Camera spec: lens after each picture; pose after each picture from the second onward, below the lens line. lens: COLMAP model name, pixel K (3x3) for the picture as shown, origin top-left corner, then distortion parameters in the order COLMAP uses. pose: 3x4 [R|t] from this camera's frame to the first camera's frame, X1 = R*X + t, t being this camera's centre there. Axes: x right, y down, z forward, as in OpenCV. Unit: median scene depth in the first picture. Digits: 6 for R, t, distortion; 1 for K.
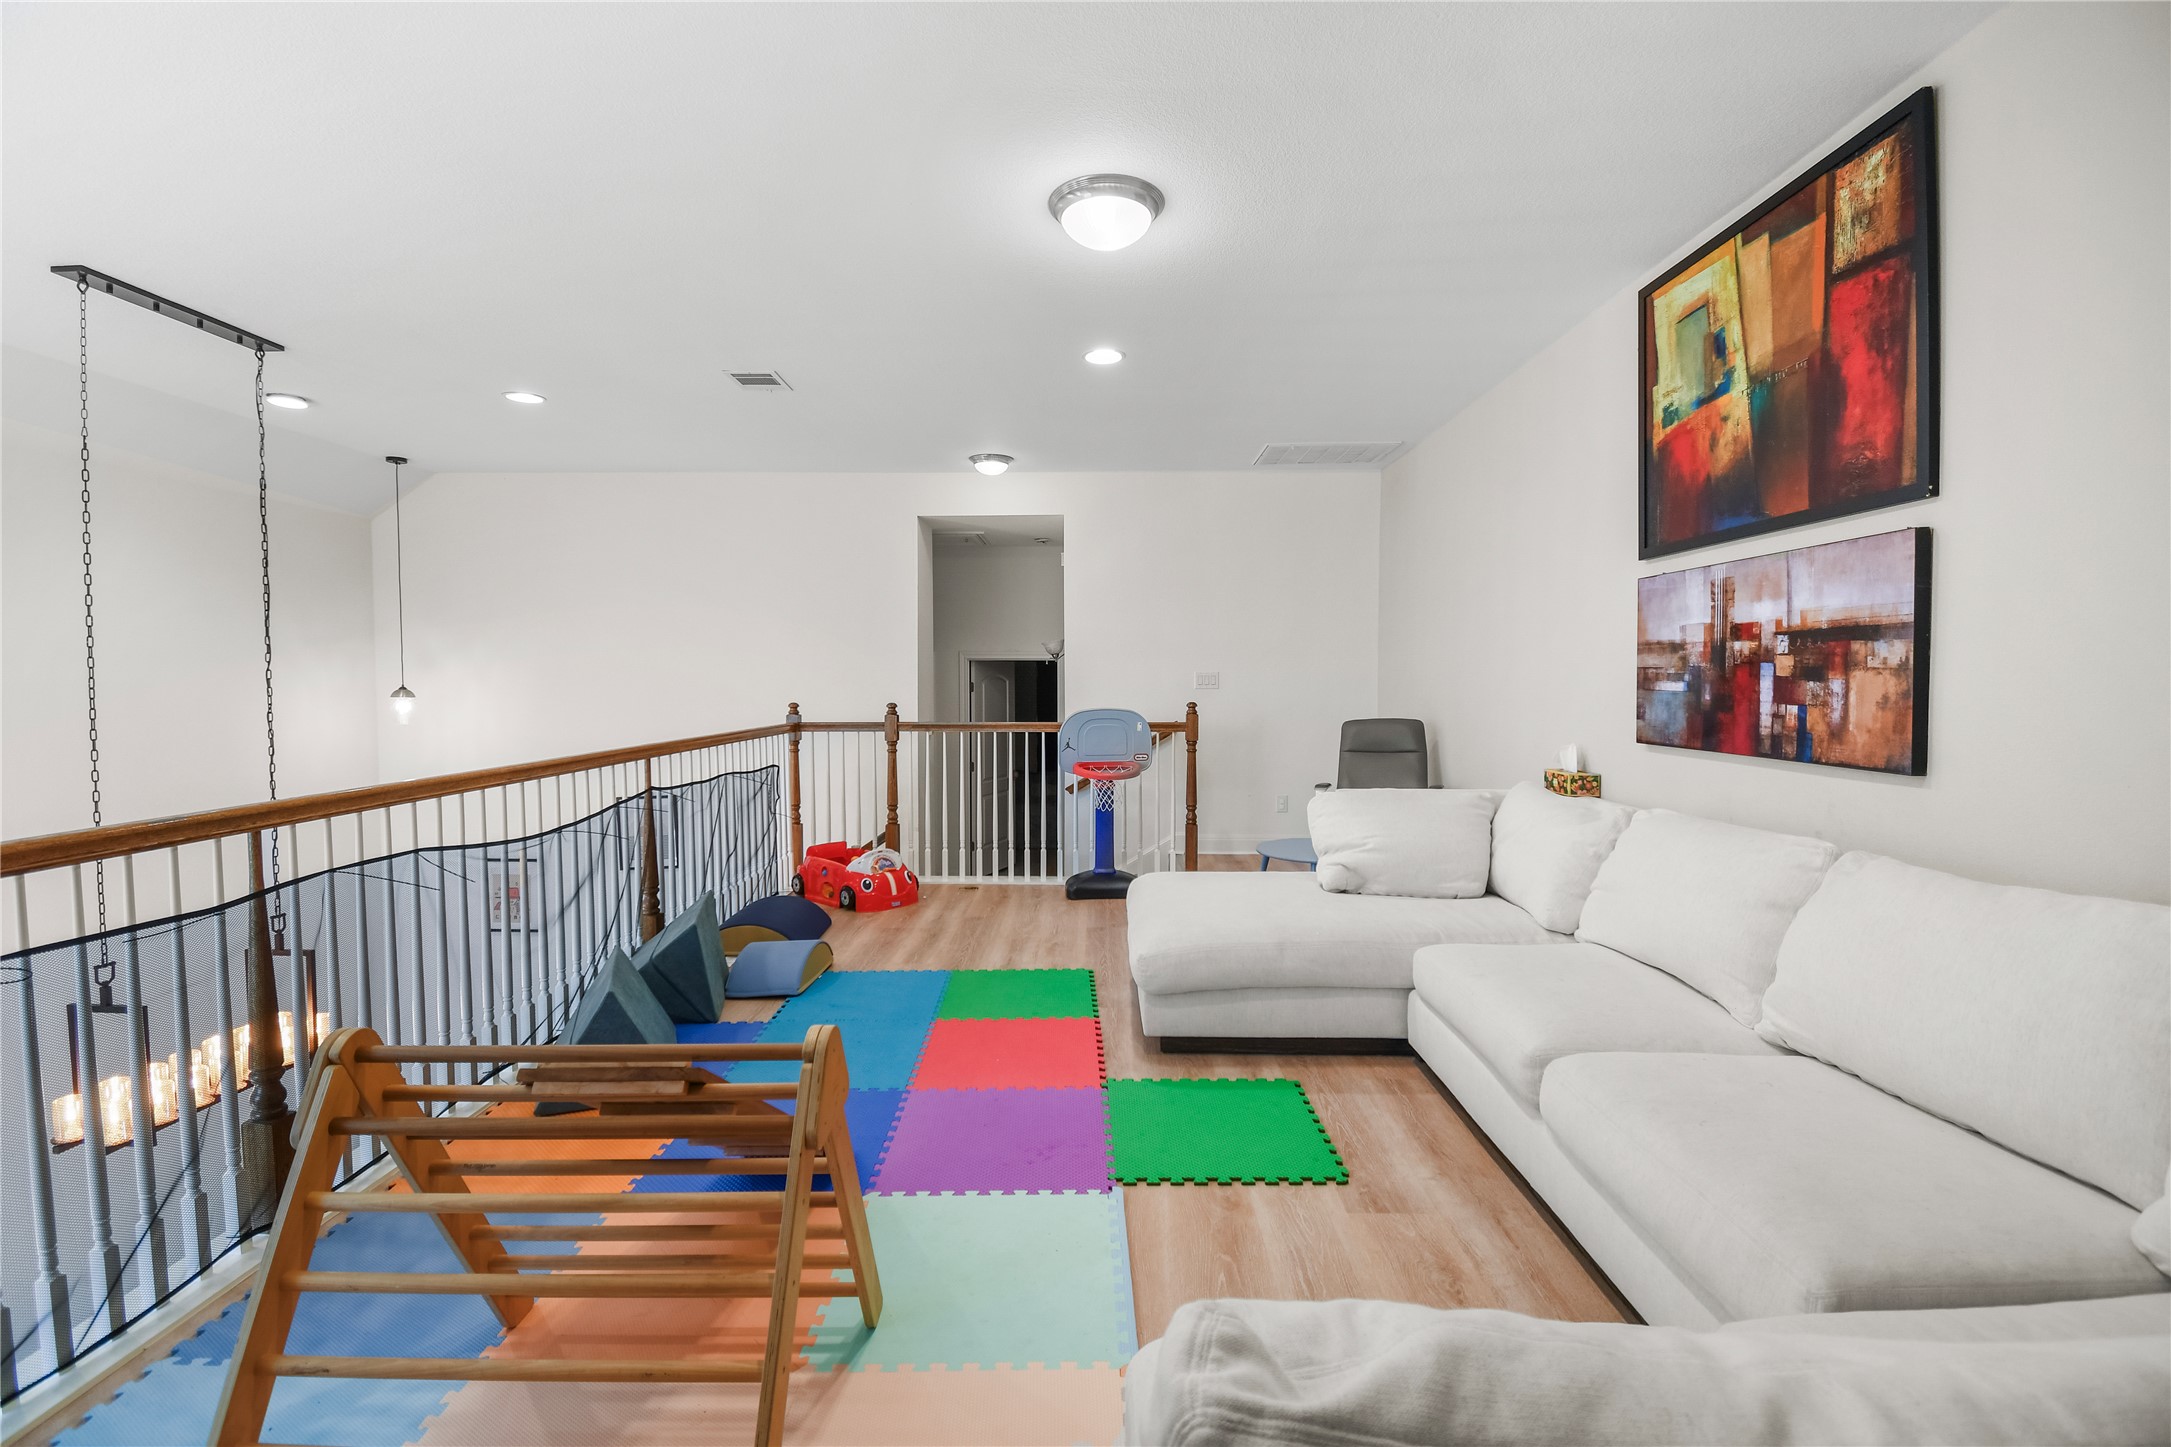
lens RADIAL K [[960.2, 0, 1085.5], [0, 960.2, 723.5], [0, 0, 1]] dist [0.016823, -0.024806]
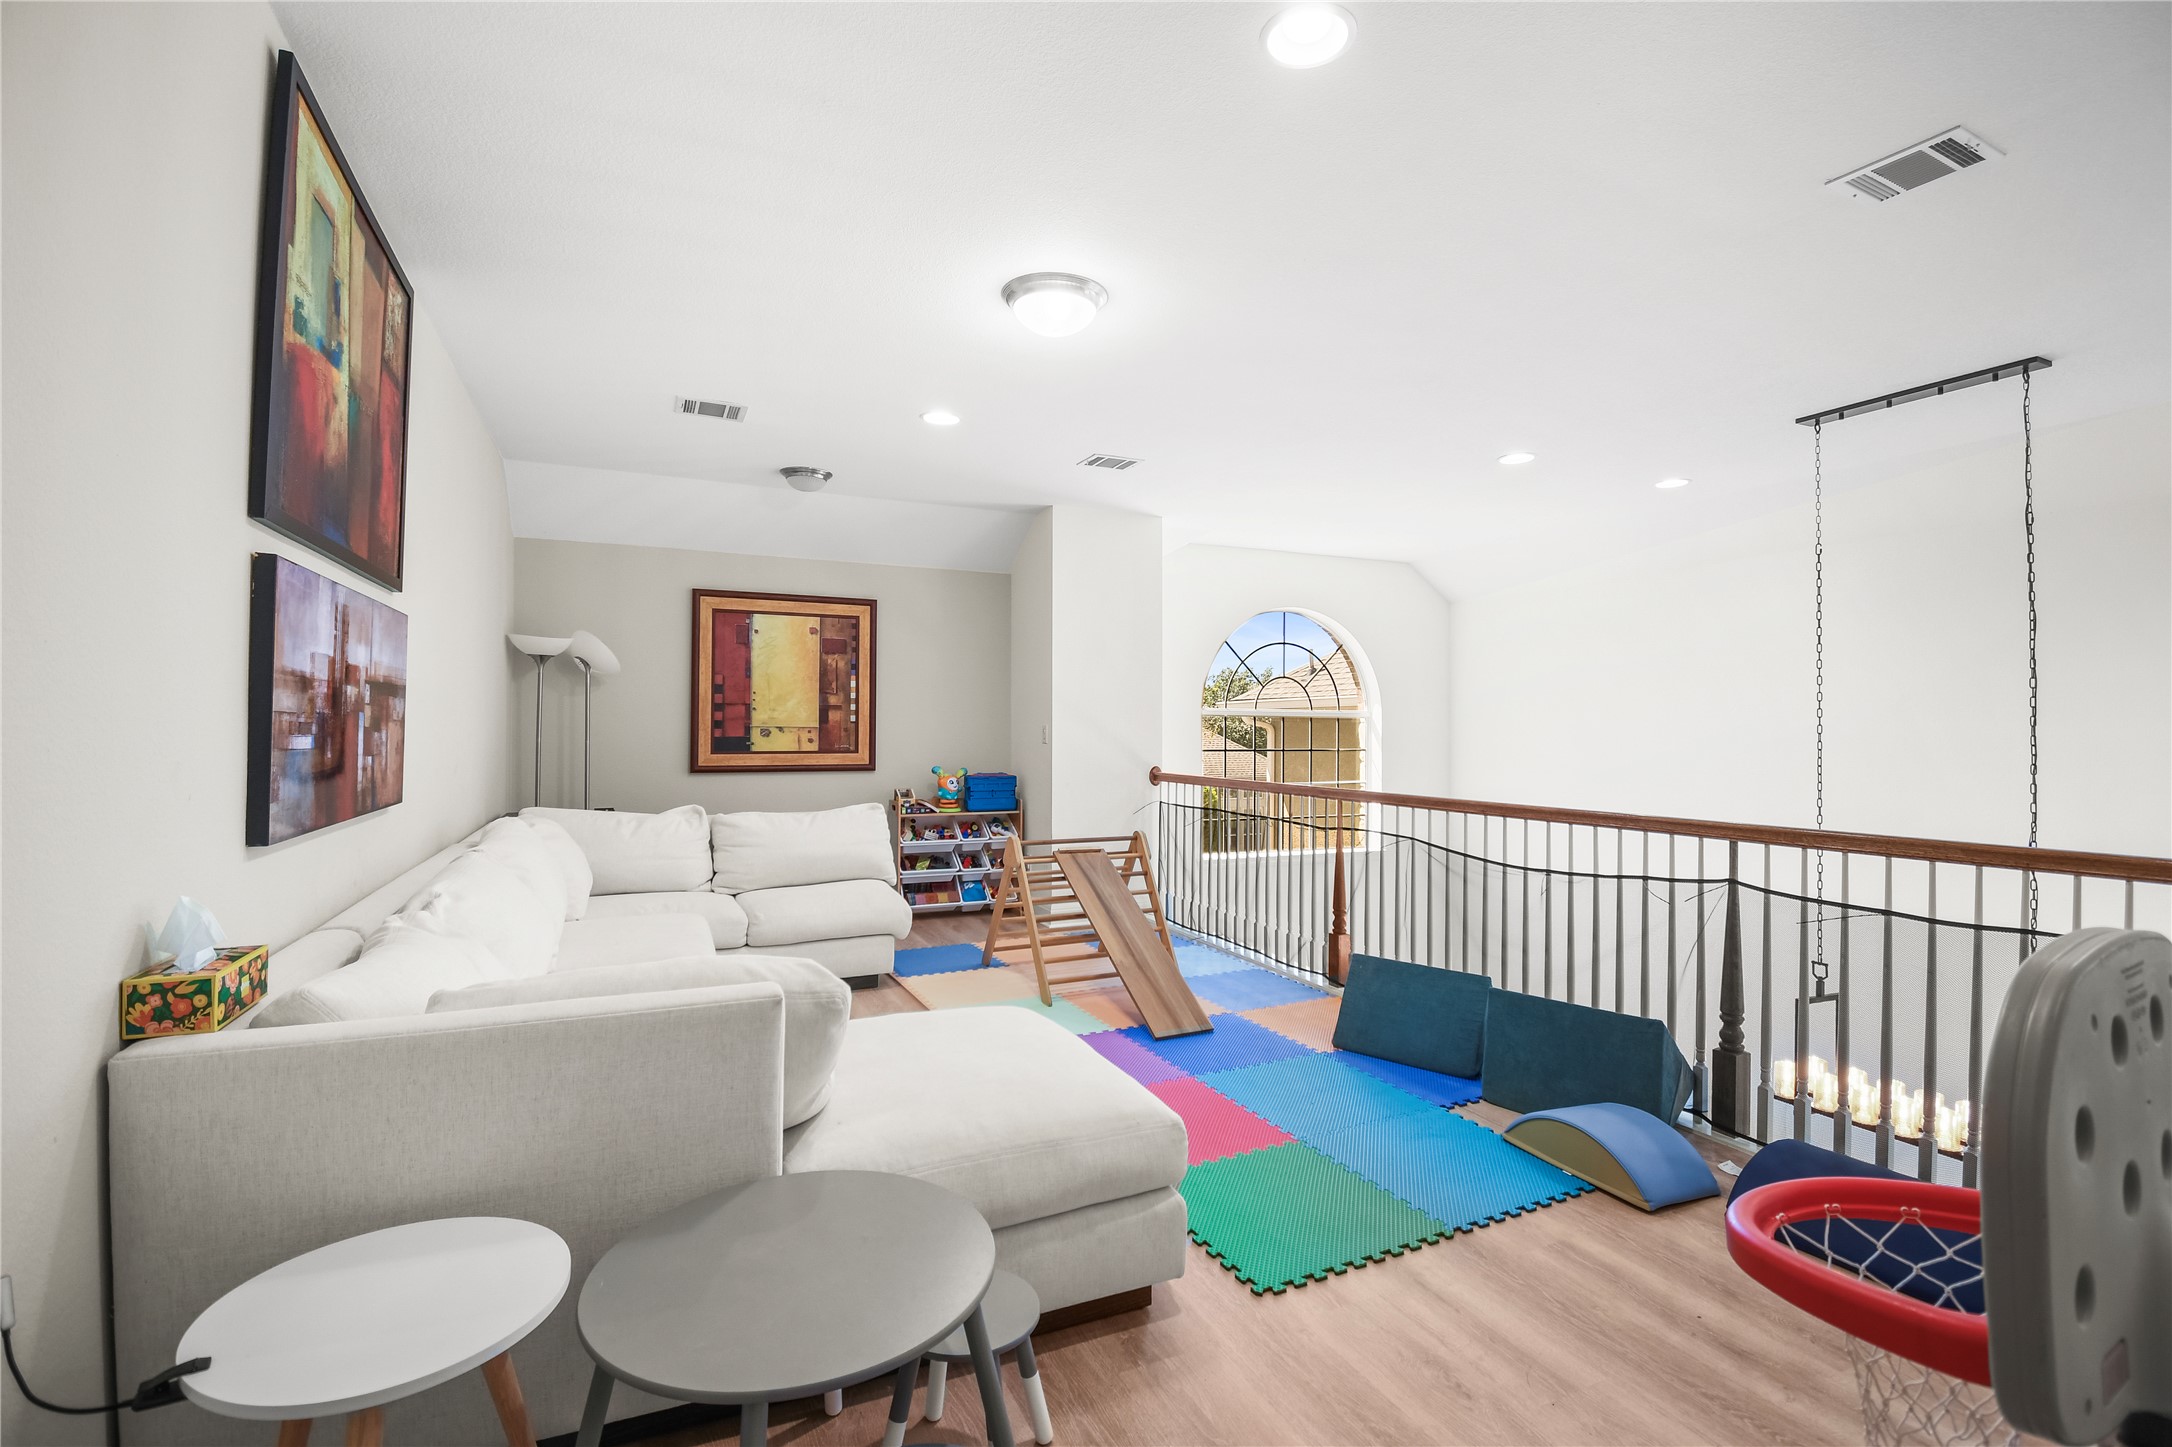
lens RADIAL K [[960.6, 0, 1086.0], [0, 960.6, 723.5], [0, 0, 1]] dist [0.016823, -0.024806]
pose [[-0.910810, -0.003188, -0.412813, 0.401565], [-0.023836, 0.998708, 0.044879, -0.094746], [0.412137, 0.050716, -0.909709, 1.834817]]
